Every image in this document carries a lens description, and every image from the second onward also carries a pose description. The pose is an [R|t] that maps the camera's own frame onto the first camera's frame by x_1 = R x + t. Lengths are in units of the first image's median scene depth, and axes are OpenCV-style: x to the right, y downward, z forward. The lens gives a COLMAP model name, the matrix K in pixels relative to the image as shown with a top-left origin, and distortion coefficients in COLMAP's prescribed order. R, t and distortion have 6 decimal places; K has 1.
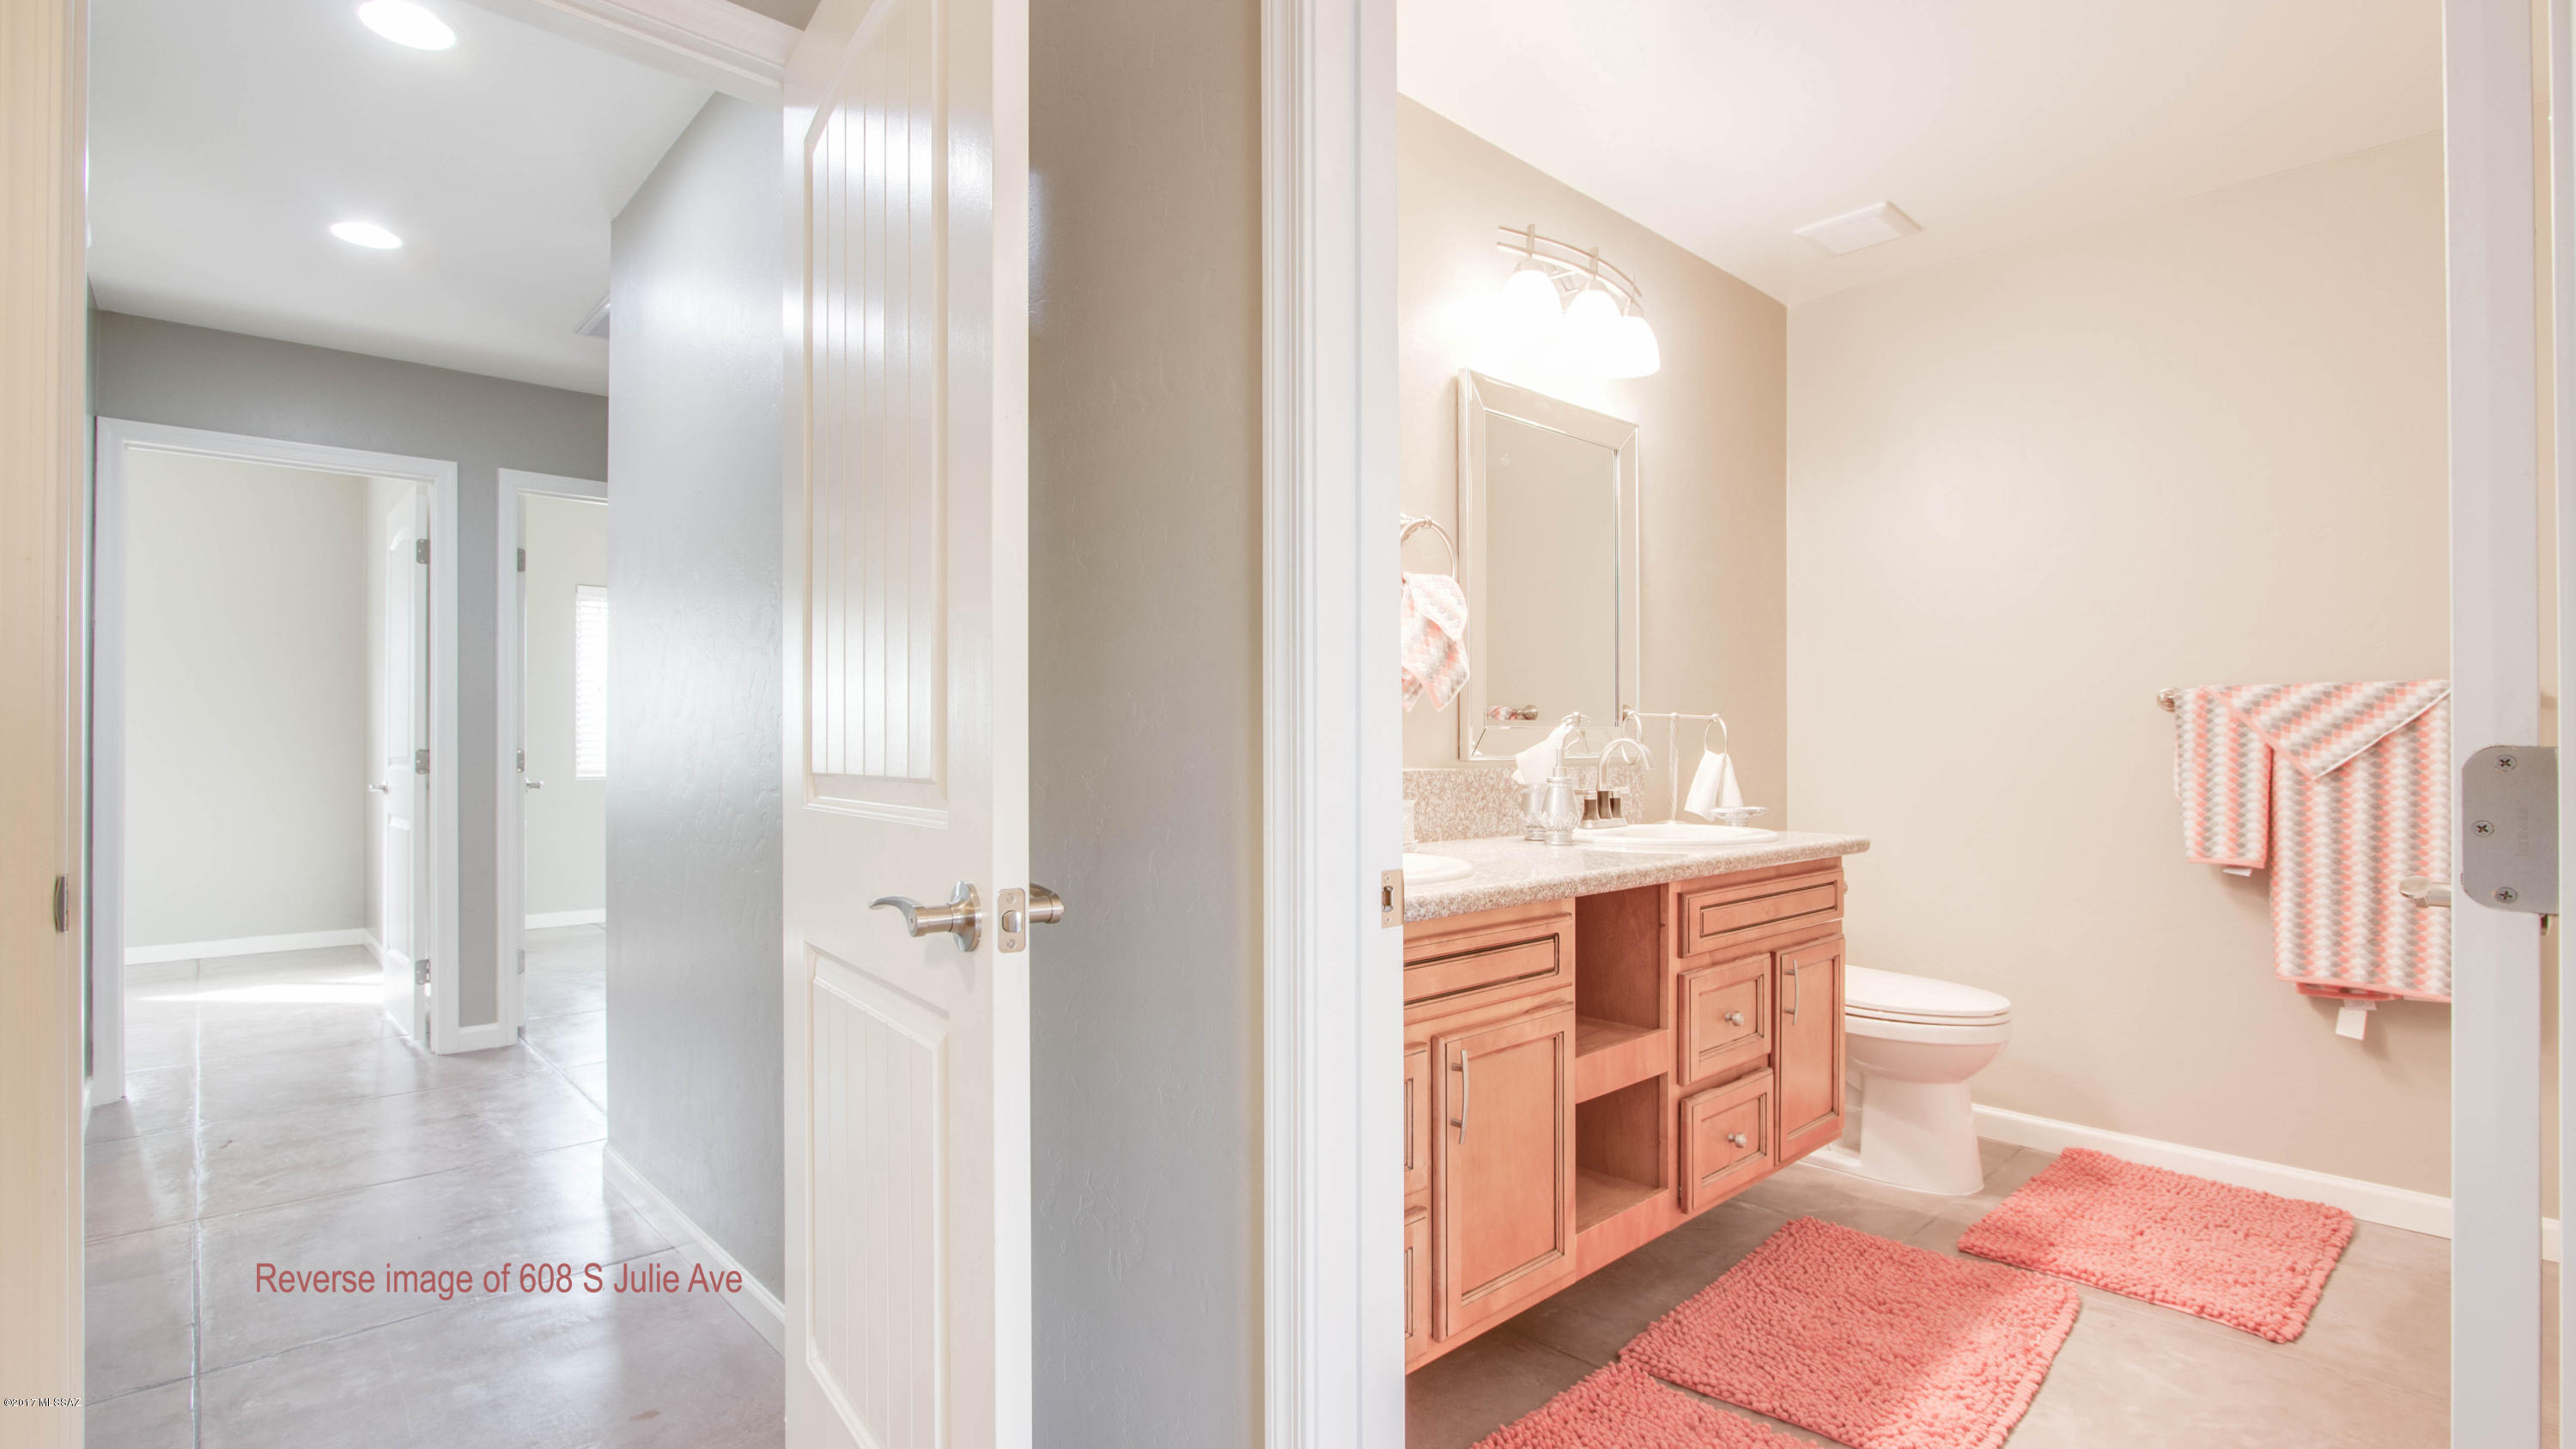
lens RADIAL K [[1190.2, 0, 1285.2], [0, 1190.2, 748.1], [0, 0, 1]] dist [-0.015756, 0.000747]
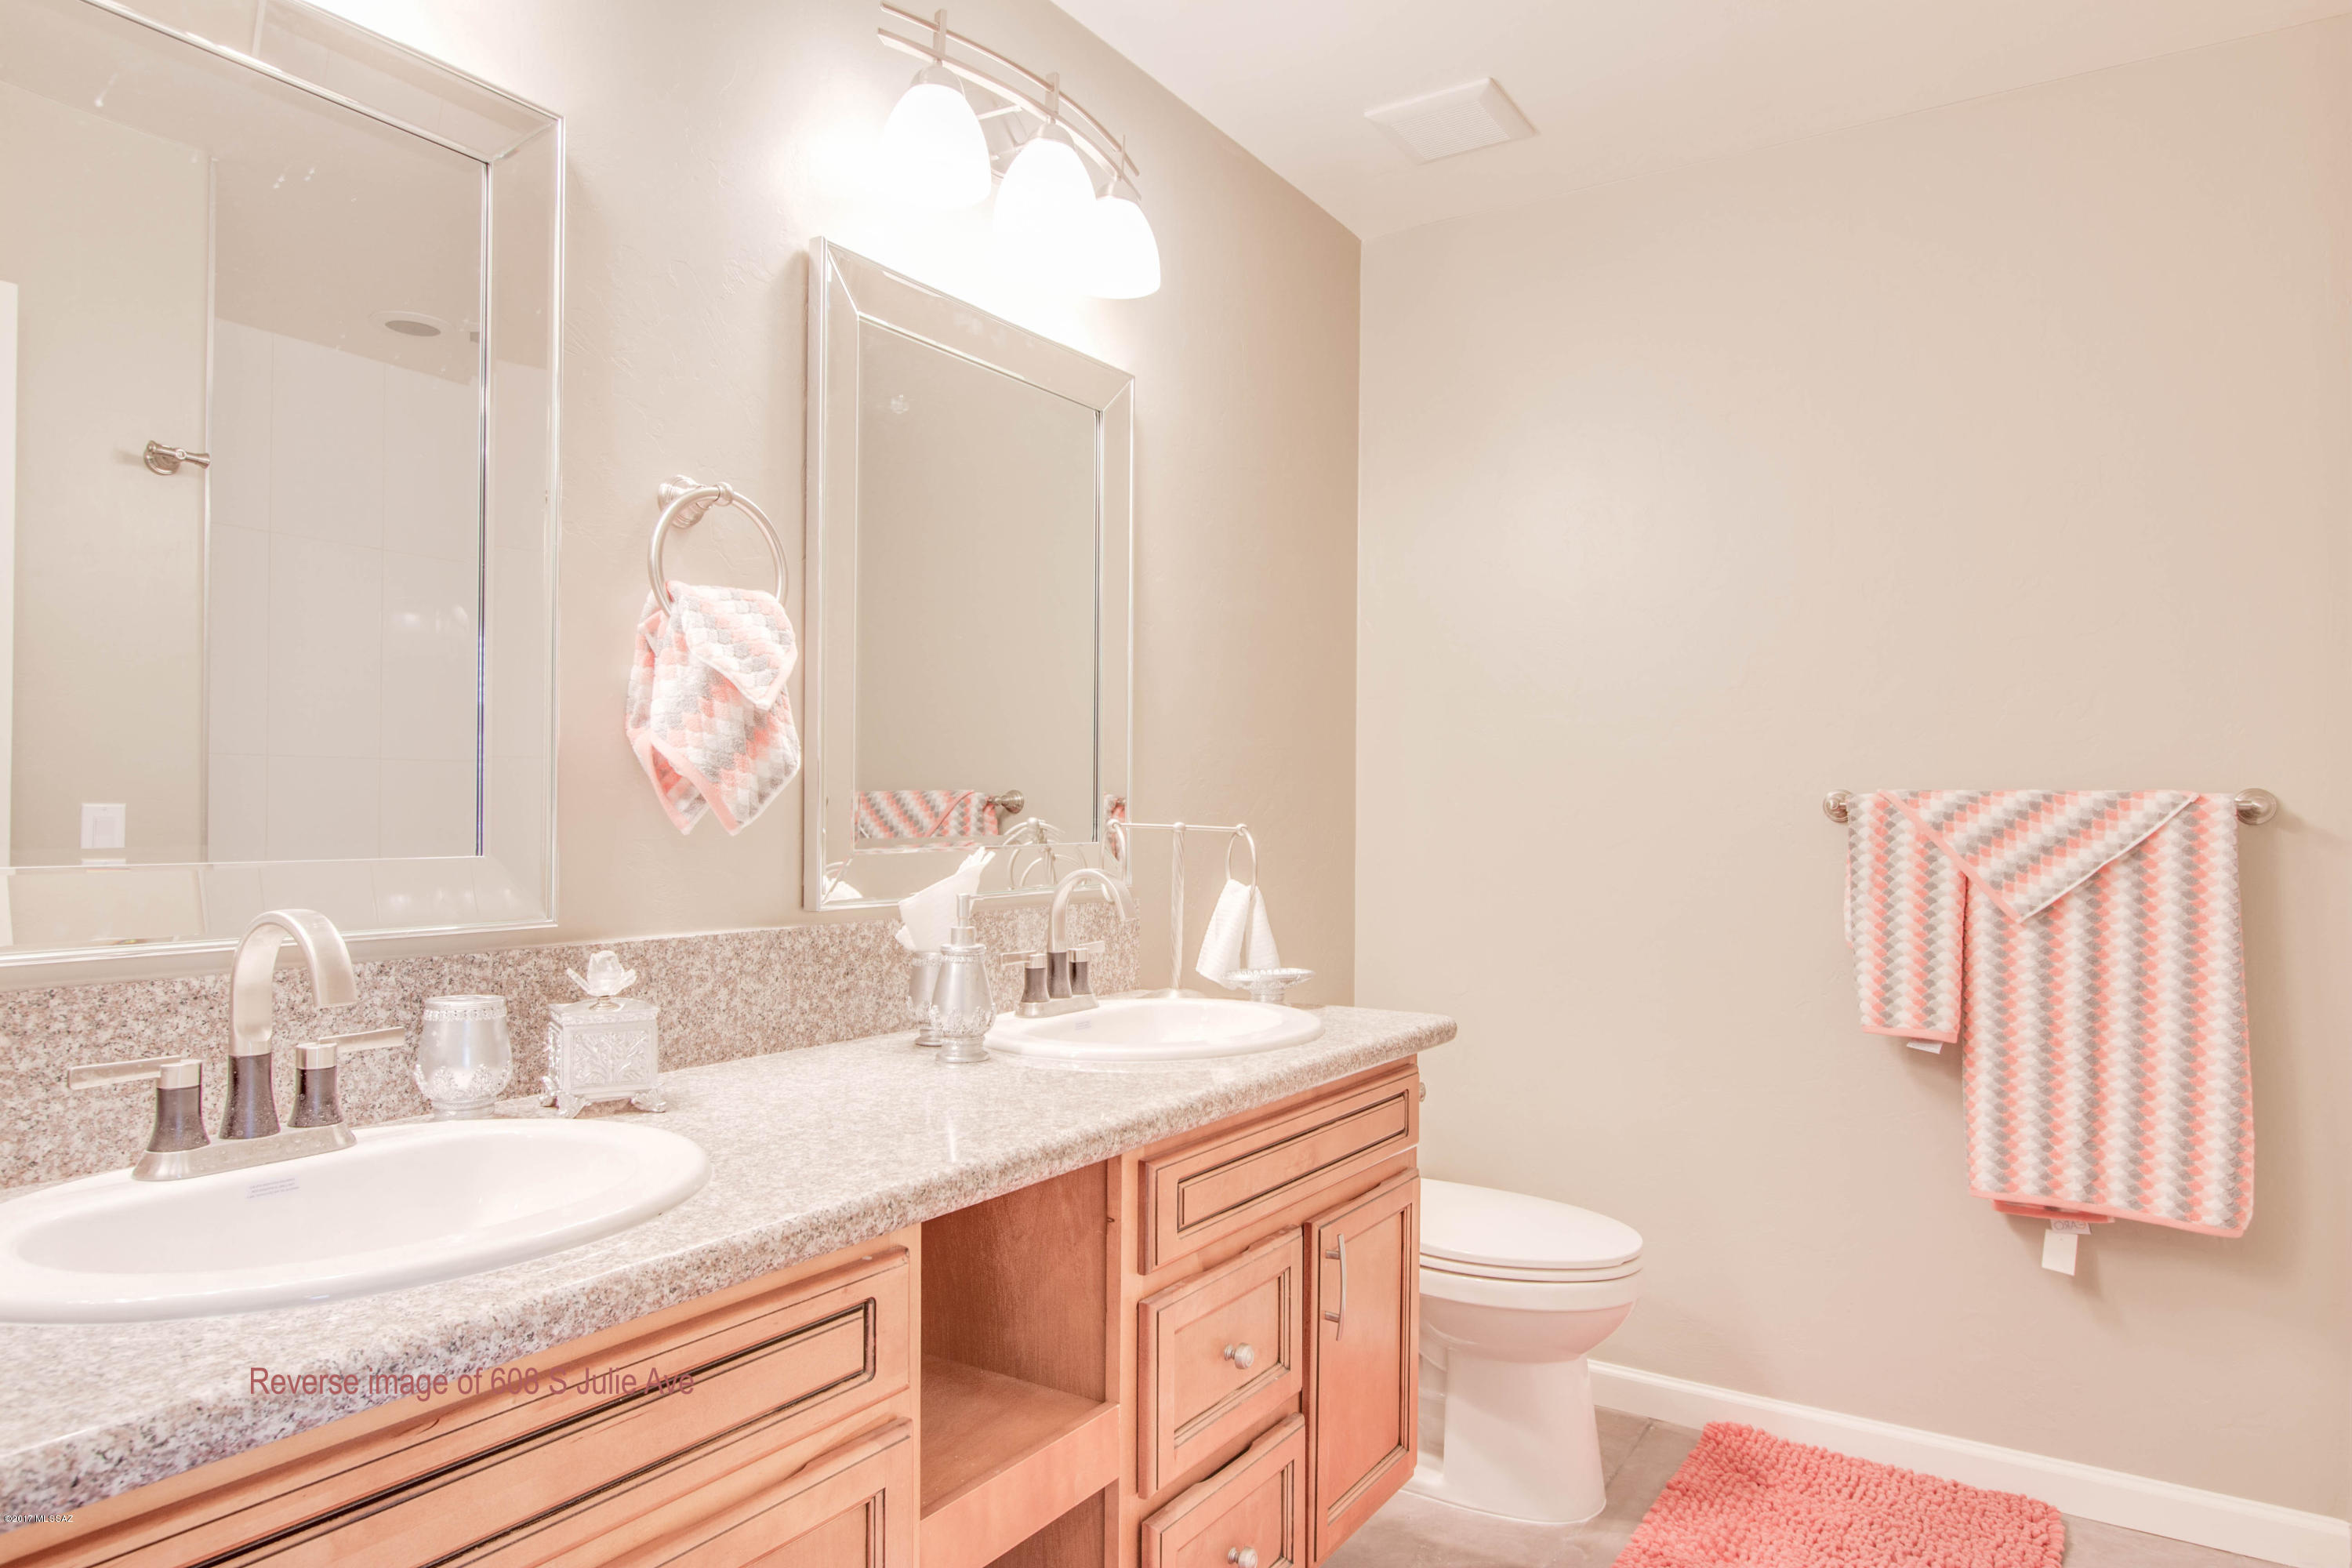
lens RADIAL K [[1443.3, 0, 1178.9], [0, 1443.3, 814.7], [0, 0, 1]] dist [-0.004618, 0.002485]
pose [[0.967432, 0.006359, 0.253053, 0.141588], [-0.006597, 0.999978, 0.000091, -0.036943], [-0.253047, -0.001758, 0.967452, 0.264736]]
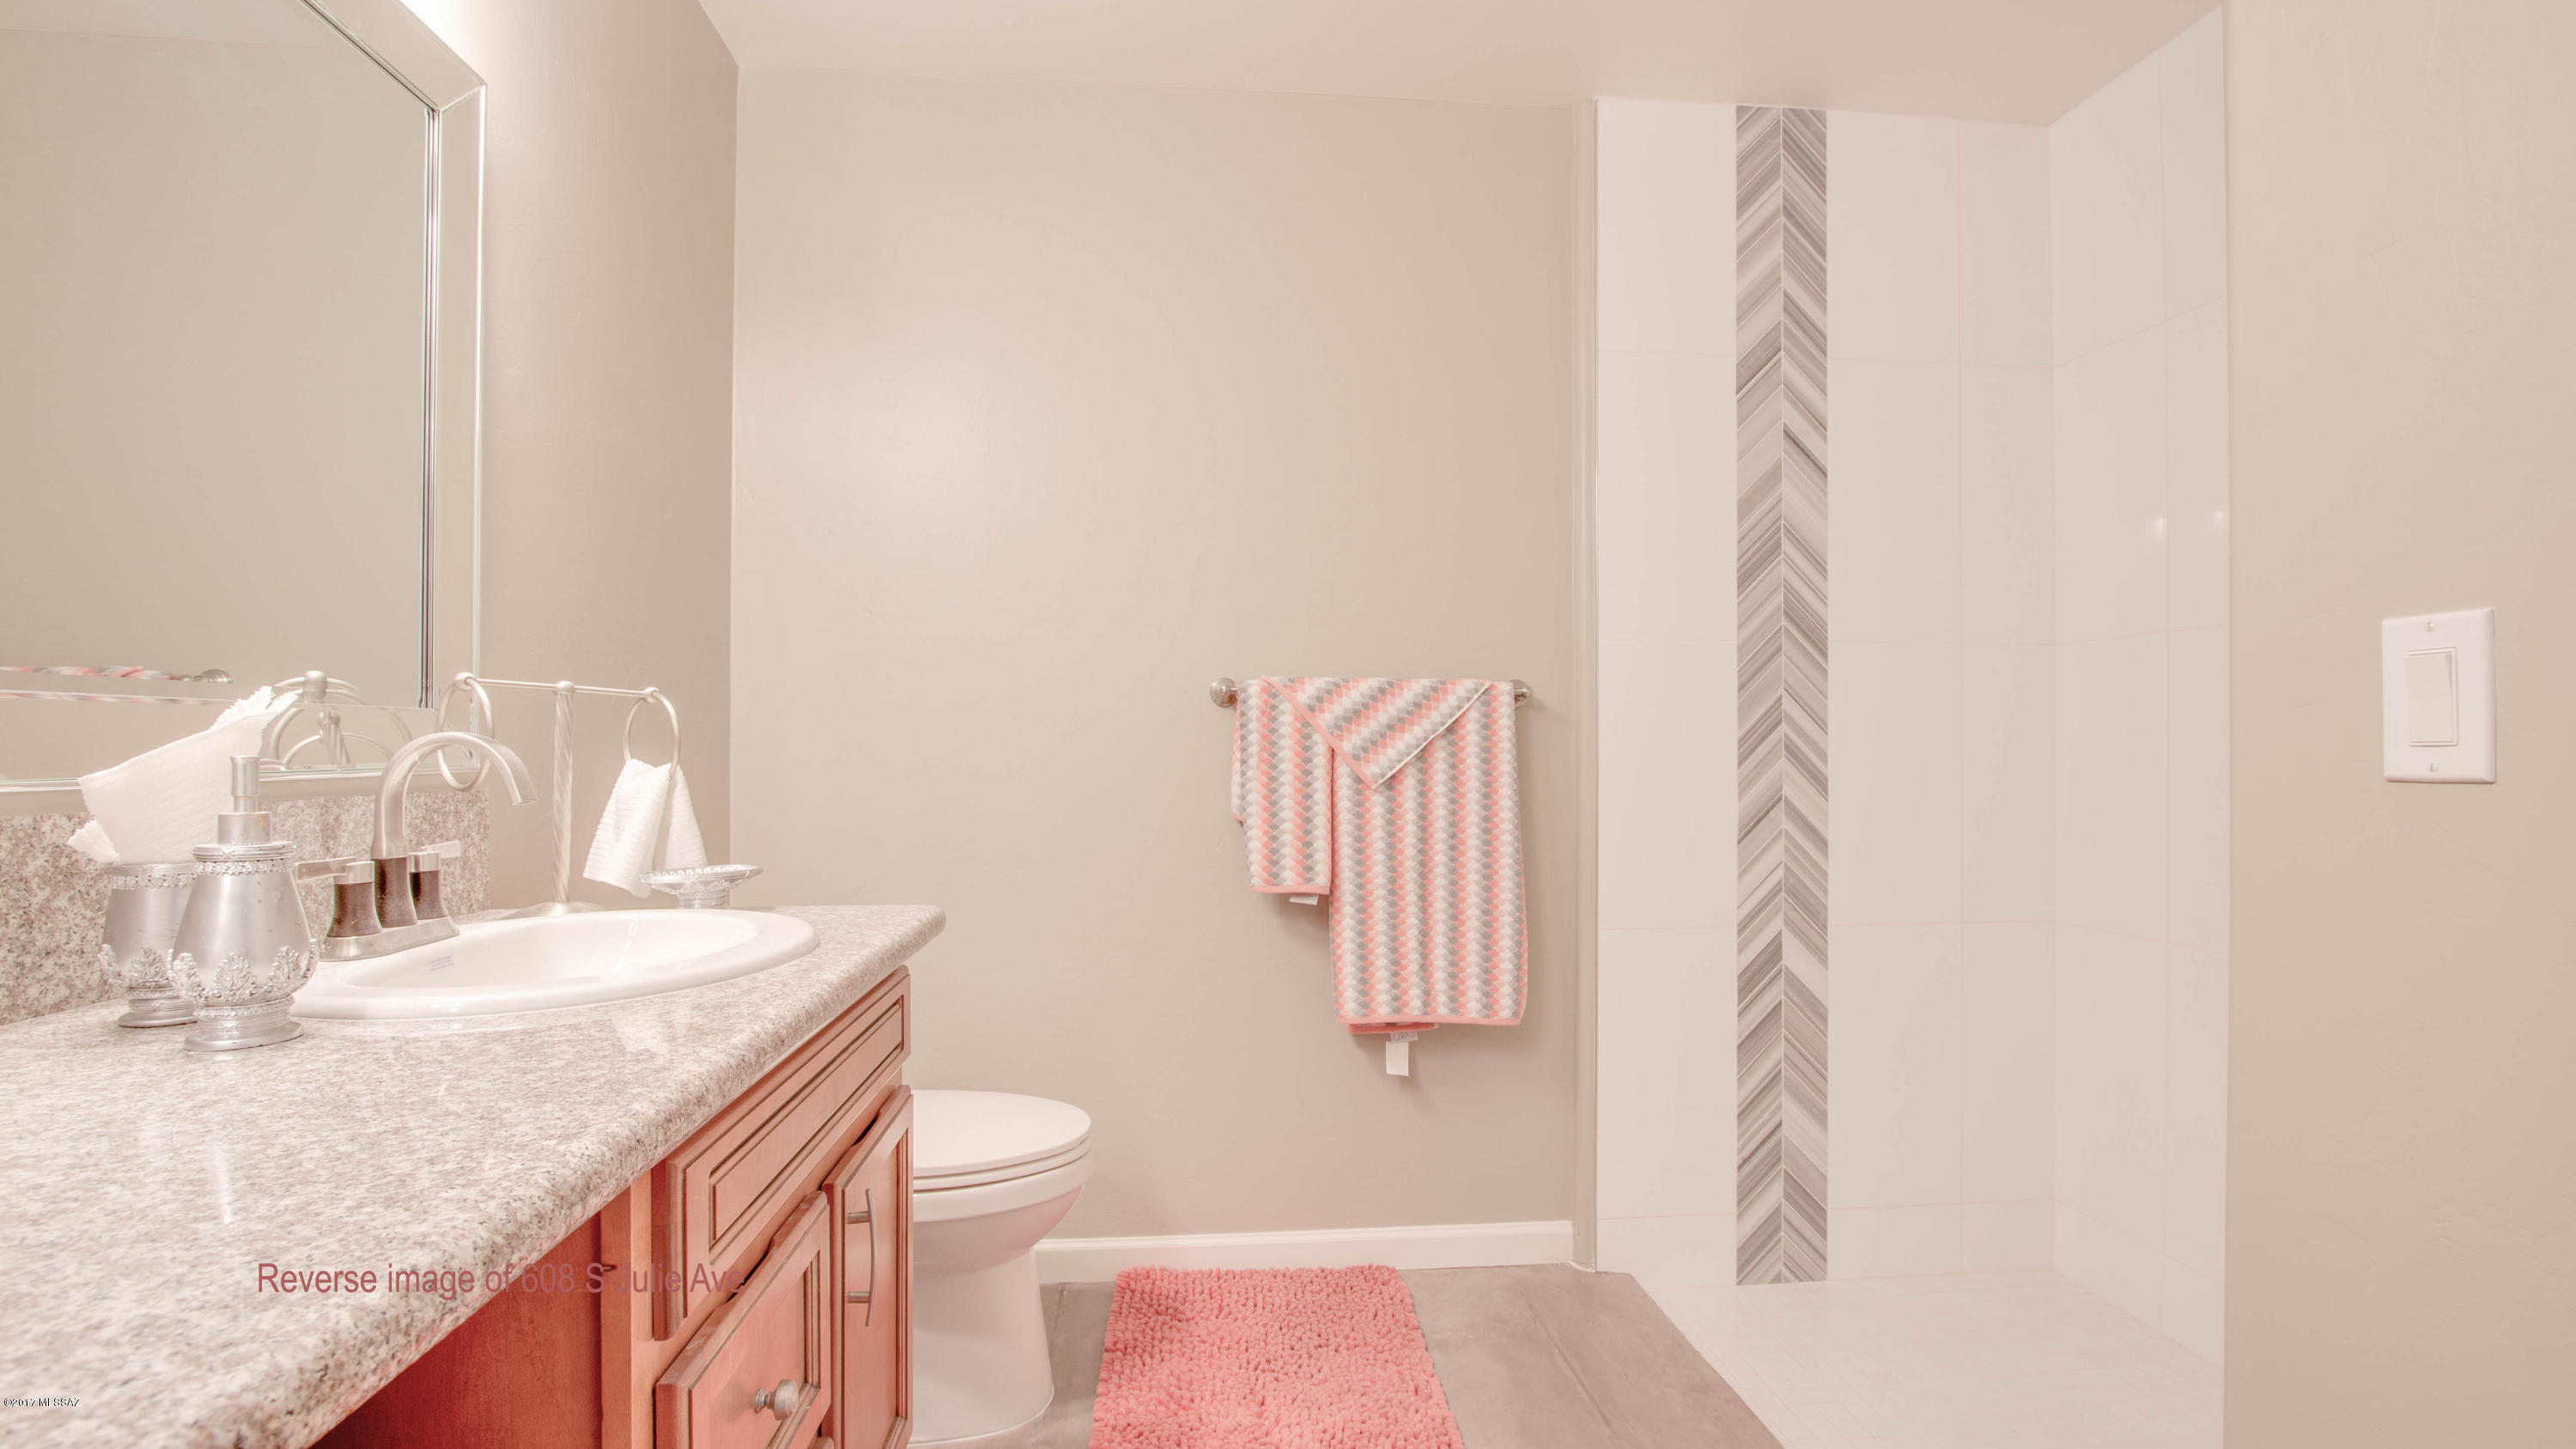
lens RADIAL K [[1190.2, 0, 1285.2], [0, 1190.2, 748.1], [0, 0, 1]] dist [-0.015756, 0.000747]
pose [[0.605487, 0.001165, 0.795854, 0.132832], [-0.000737, 0.999999, -0.000903, -0.002209], [-0.795855, -0.000040, 0.605487, 0.518138]]
